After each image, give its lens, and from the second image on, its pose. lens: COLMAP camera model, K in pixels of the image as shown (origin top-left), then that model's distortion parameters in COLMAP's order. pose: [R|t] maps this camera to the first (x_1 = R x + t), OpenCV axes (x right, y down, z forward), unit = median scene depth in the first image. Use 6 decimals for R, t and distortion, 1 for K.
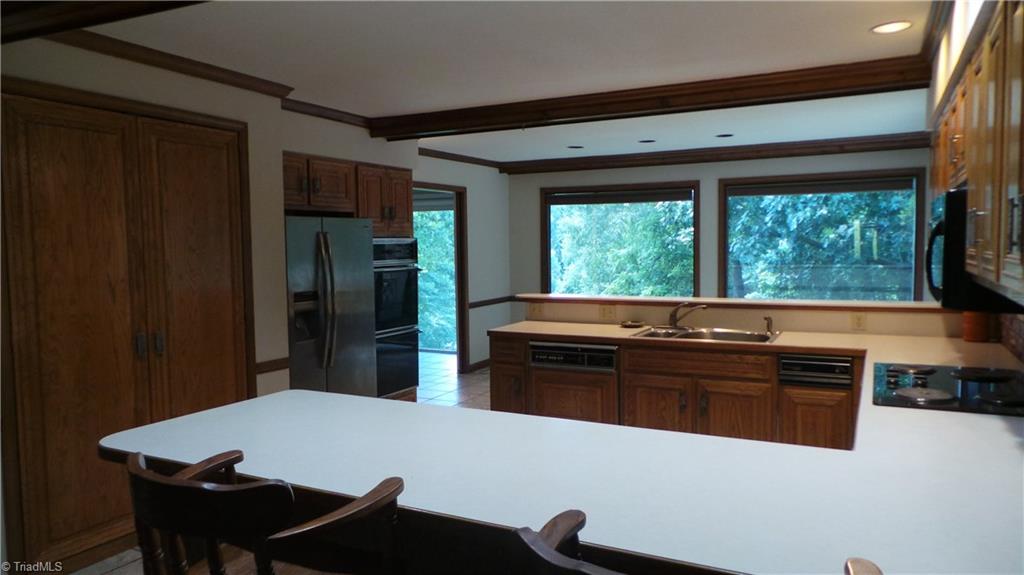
lens RADIAL K [[719.5, 0, 512.0], [0, 719.5, 287.5], [0, 0, 1]] dist [-0.004161, 0.001326]
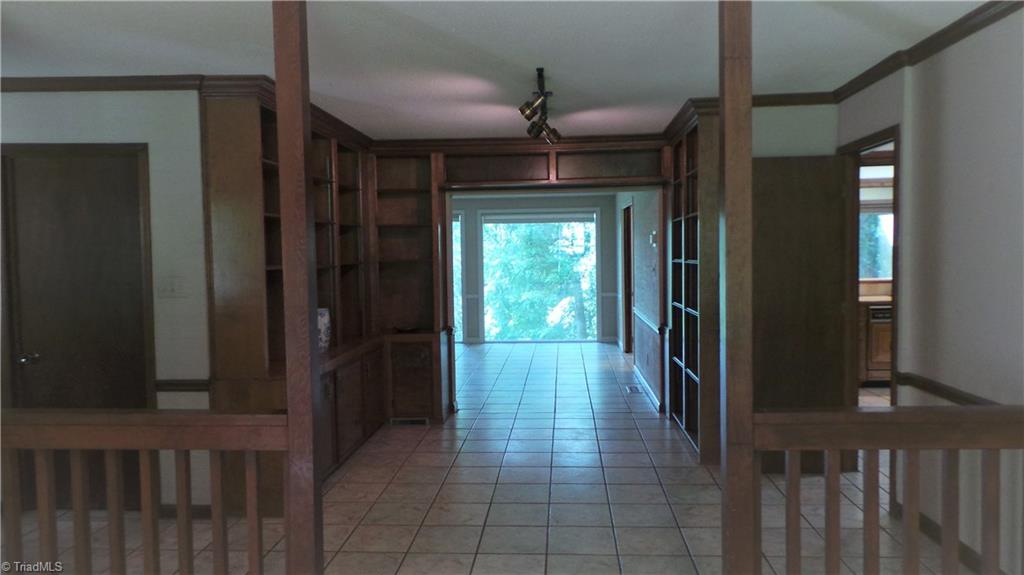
lens RADIAL K [[719.5, 0, 512.0], [0, 719.5, 287.5], [0, 0, 1]] dist [-0.004161, 0.001326]
pose [[0.914867, -0.026048, 0.402914, -0.582545], [0.034534, 0.999308, -0.013809, 0.013057], [-0.402276, 0.026547, 0.915134, -0.049795]]
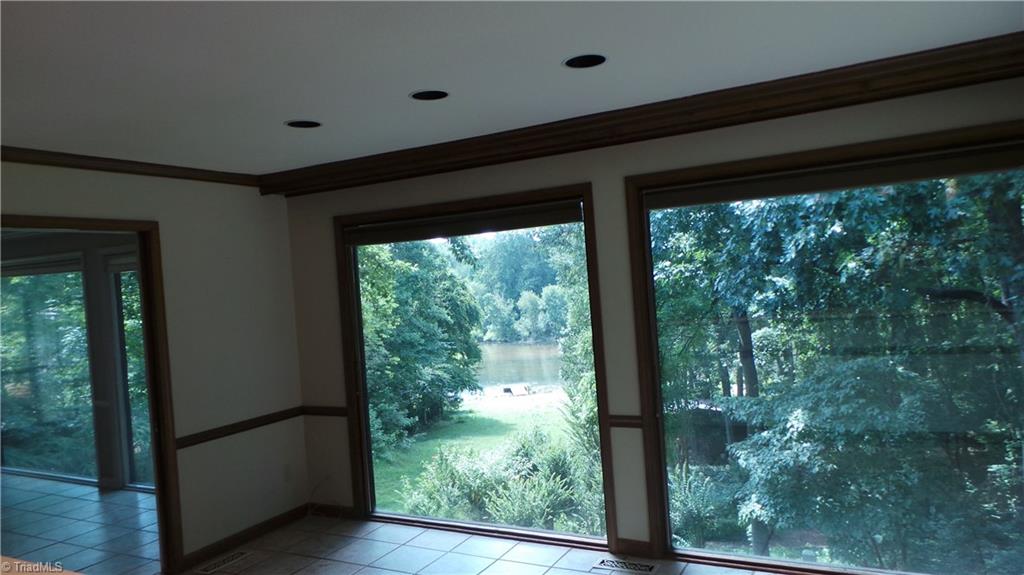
lens RADIAL K [[713.0, 0, 521.9], [0, 713.0, 291.4], [0, 0, 1]] dist [0.026891, 0.001306]
pose [[0.998250, -0.058015, -0.011431, 0.155489], [0.057409, 0.997216, -0.047594, -0.035330], [0.014161, 0.046855, 0.998801, 0.355784]]
